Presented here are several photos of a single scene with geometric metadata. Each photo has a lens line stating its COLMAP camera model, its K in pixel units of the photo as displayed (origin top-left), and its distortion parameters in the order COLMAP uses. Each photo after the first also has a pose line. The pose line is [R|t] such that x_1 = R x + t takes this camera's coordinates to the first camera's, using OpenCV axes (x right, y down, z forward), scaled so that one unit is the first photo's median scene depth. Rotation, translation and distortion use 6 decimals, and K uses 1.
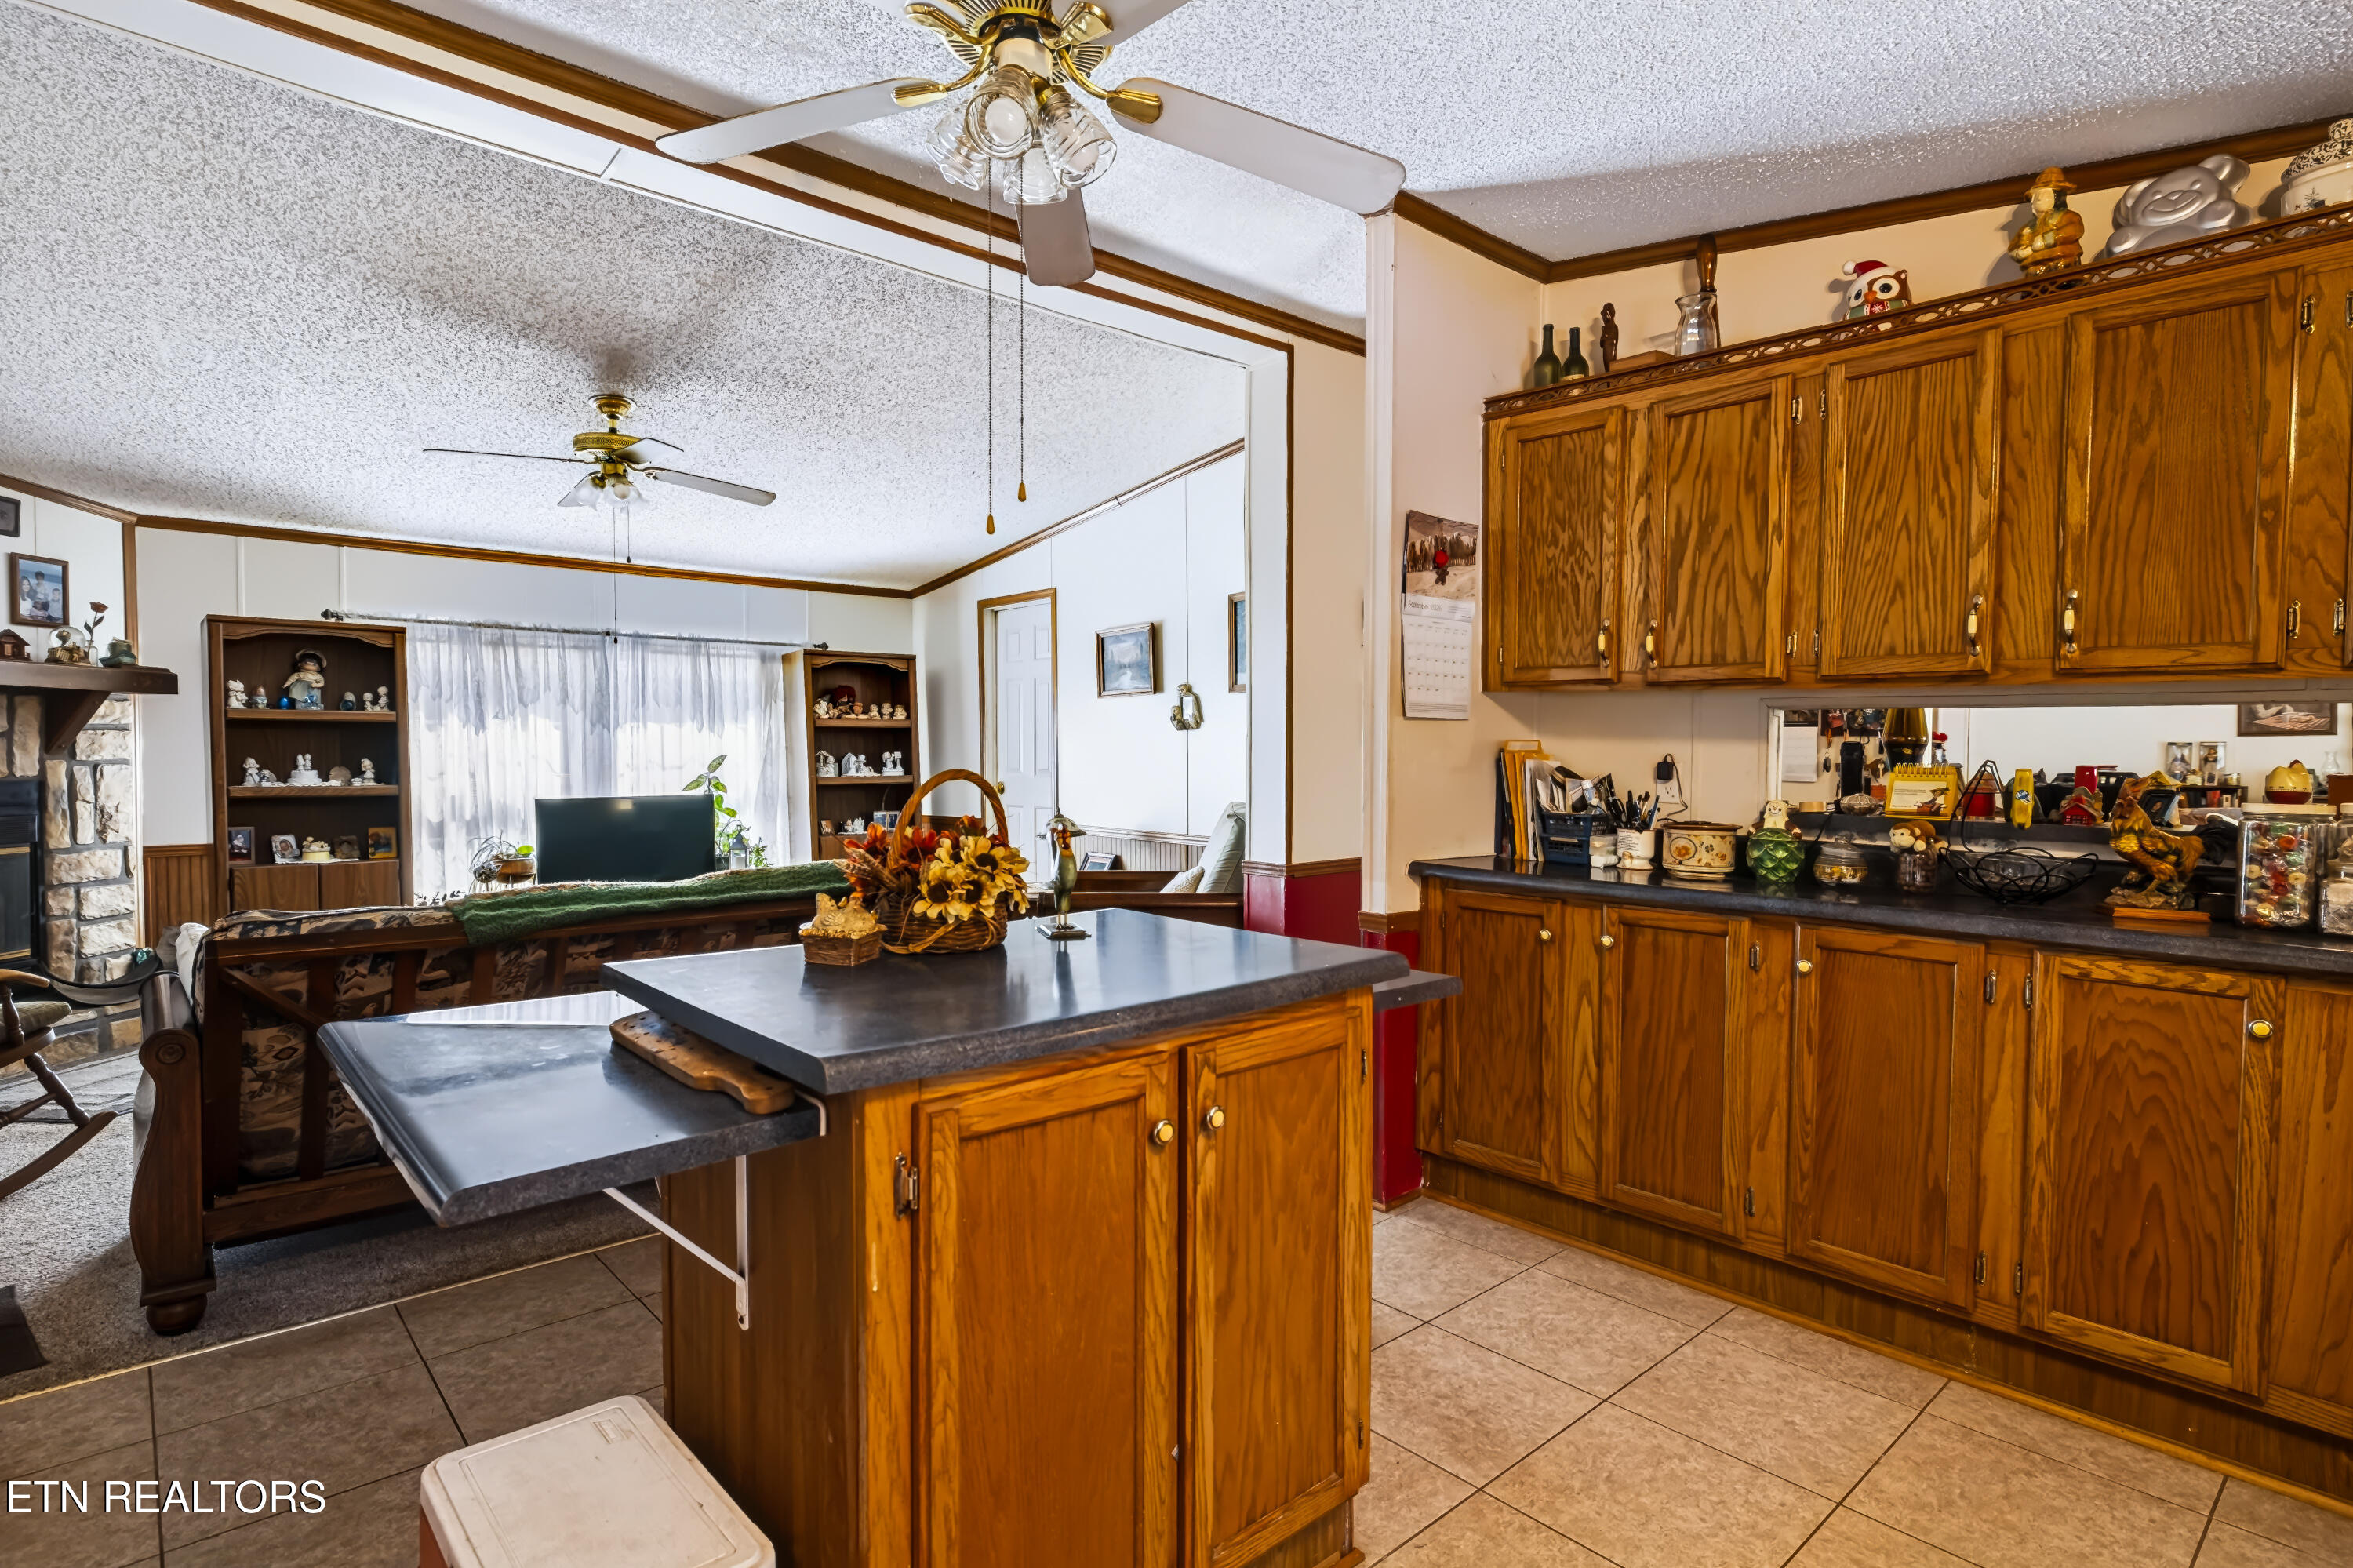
lens RADIAL K [[1197.4, 0, 1181.3], [0, 1197.4, 789.3], [0, 0, 1]] dist [-0.001286, -0.000797]
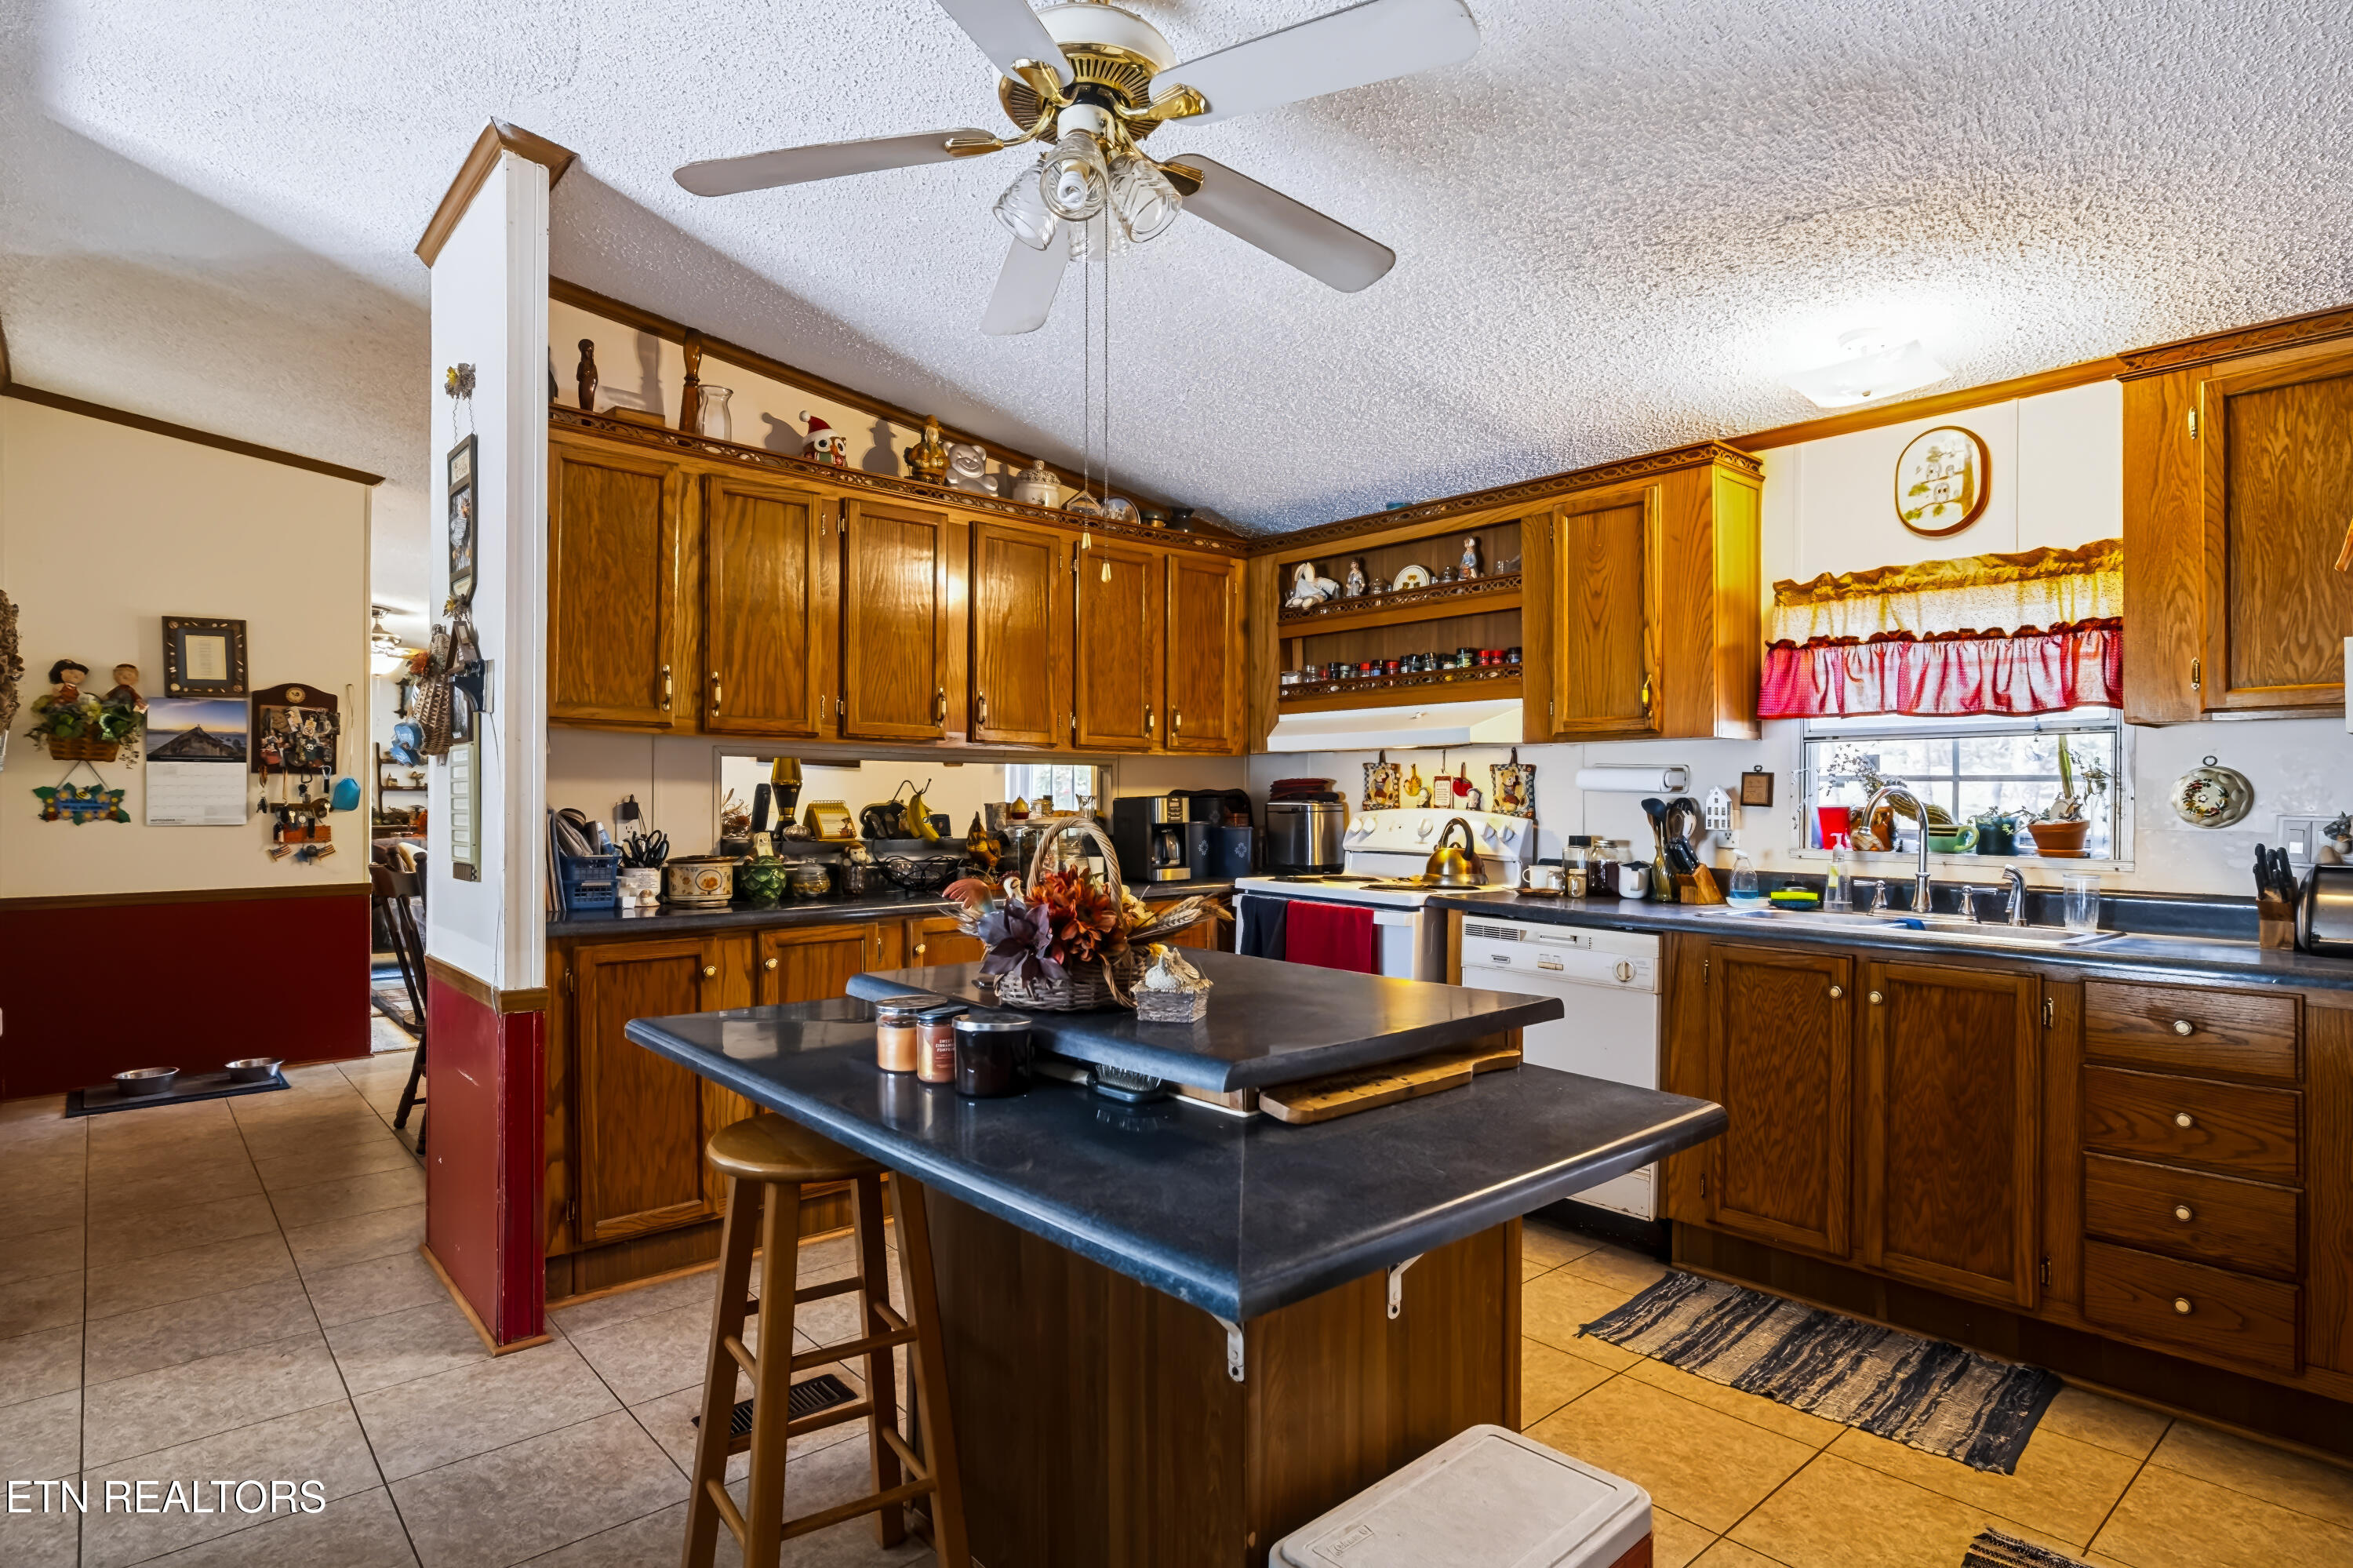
lens RADIAL K [[1239.3, 0, 1179.4], [0, 1239.3, 792.9], [0, 0, 1]] dist [-0.000601, 0.000310]
pose [[0.013622, -0.005368, 0.999893, -0.404137], [0.032255, 0.999468, 0.004927, -0.012706], [-0.999387, 0.032184, 0.013788, 0.311394]]
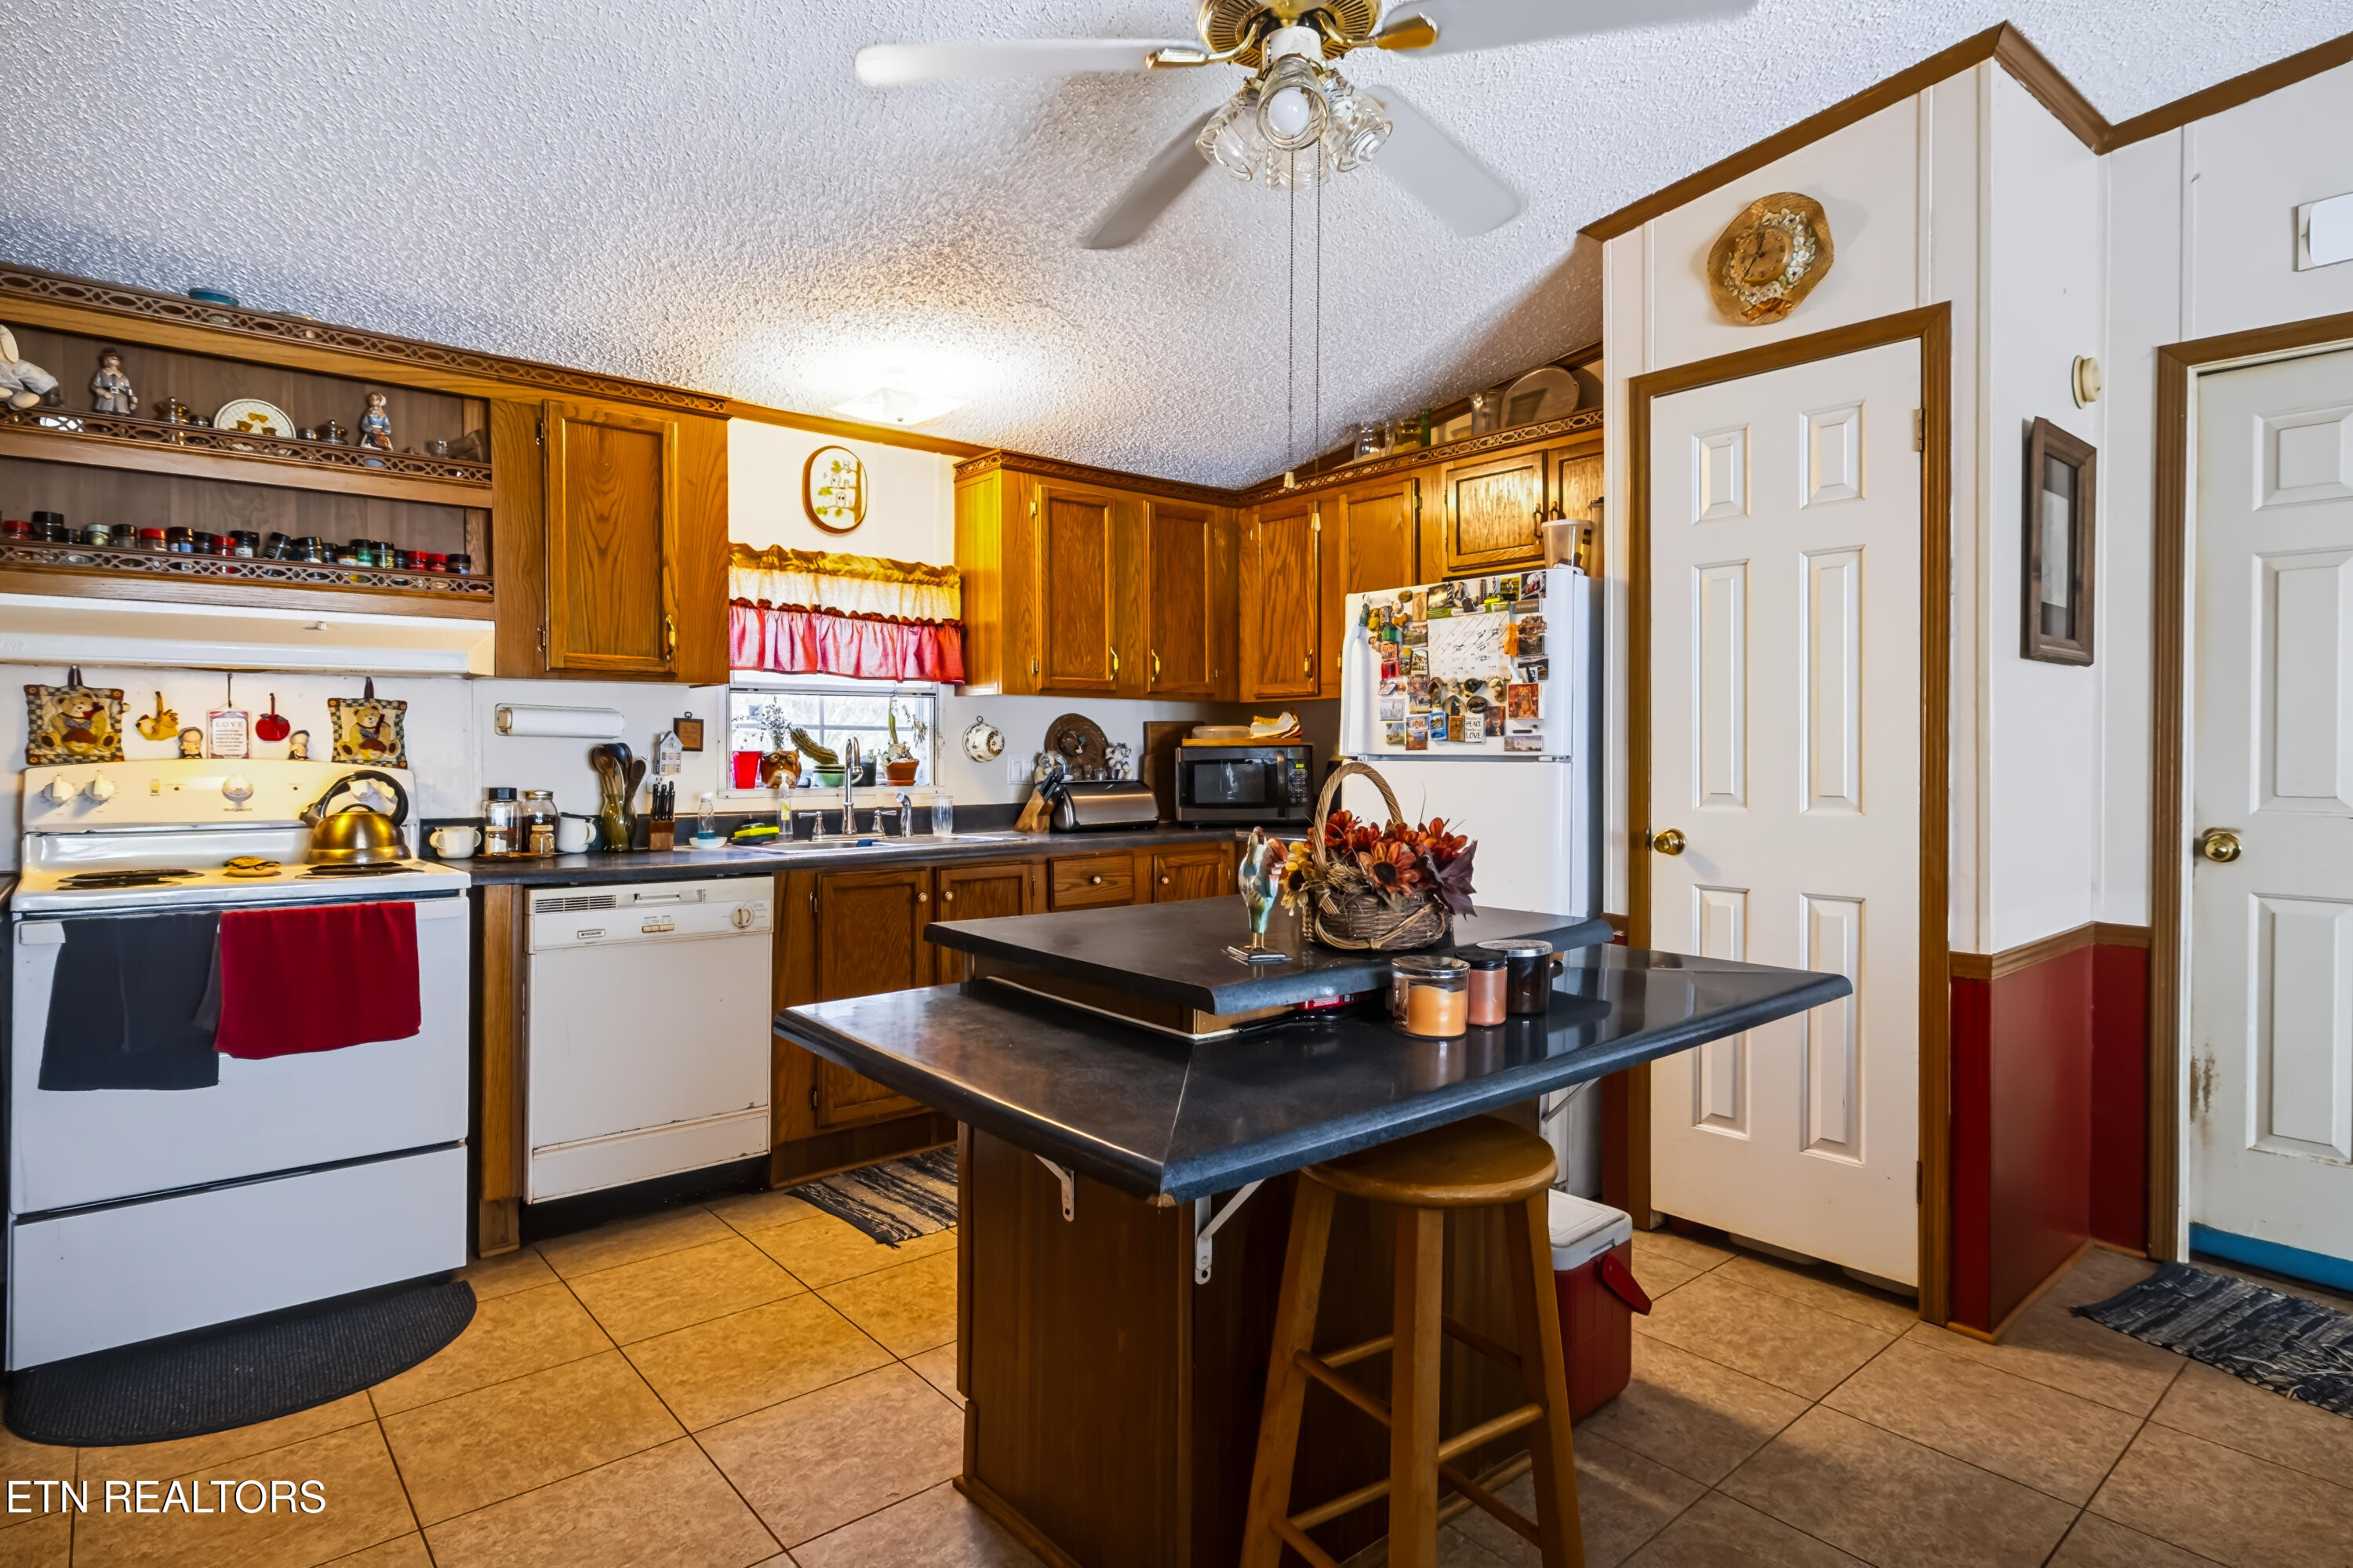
lens RADIAL K [[1221.5, 0, 1179.1], [0, 1221.5, 759.9], [0, 0, 1]] dist [-0.000087, -0.001039]
pose [[-0.999714, -0.009797, 0.021811, -0.020763], [-0.008731, 0.998787, 0.048450, -0.022906], [-0.022260, 0.048246, -0.998587, 0.690974]]
